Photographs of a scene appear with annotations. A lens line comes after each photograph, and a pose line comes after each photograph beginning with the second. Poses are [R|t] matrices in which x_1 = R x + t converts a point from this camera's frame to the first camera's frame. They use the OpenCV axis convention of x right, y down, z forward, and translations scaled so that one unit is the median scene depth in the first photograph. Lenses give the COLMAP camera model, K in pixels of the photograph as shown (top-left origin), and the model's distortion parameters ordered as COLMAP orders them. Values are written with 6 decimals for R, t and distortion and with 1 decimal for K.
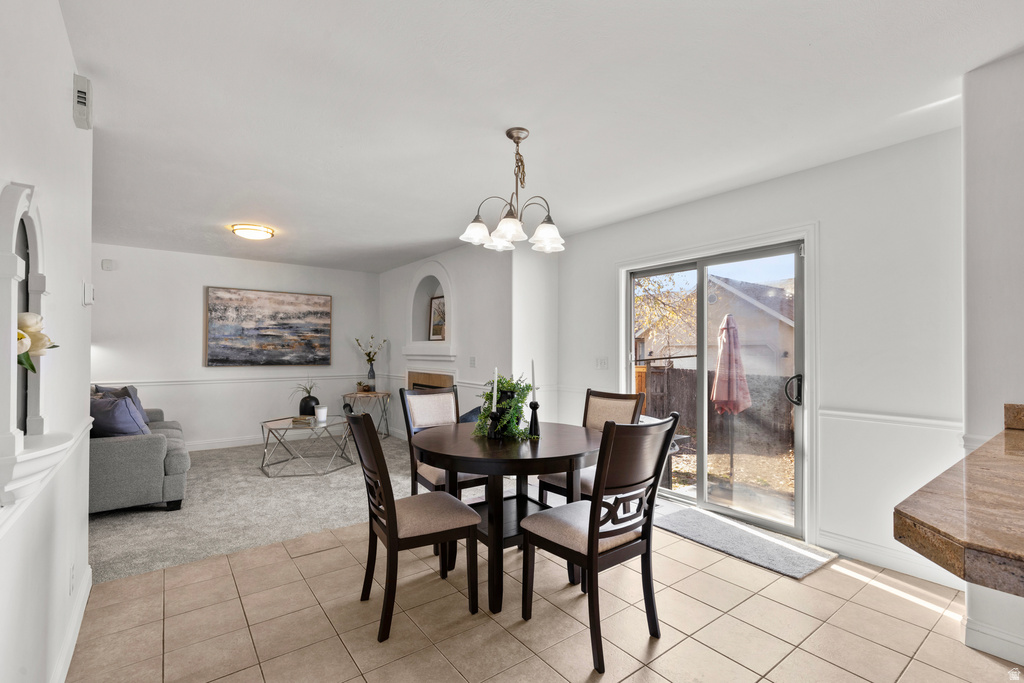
lens RADIAL K [[468.4, 0, 516.5], [0, 468.4, 350.1], [0, 0, 1]] dist [0.000210, -0.000092]
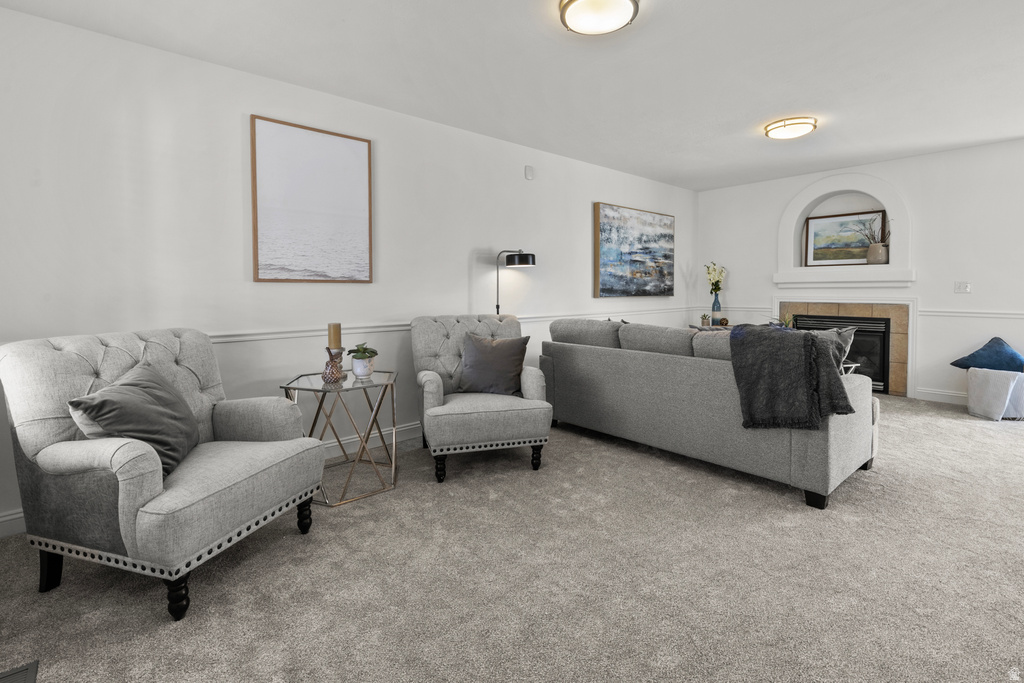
lens RADIAL K [[475.3, 0, 510.3], [0, 475.3, 306.0], [0, 0, 1]] dist [0.001018, -0.000105]
pose [[0.997744, -0.011618, 0.066118, -0.814352], [0.009231, 0.999298, 0.036296, 0.016838], [-0.066493, -0.035604, 0.997151, 0.142857]]
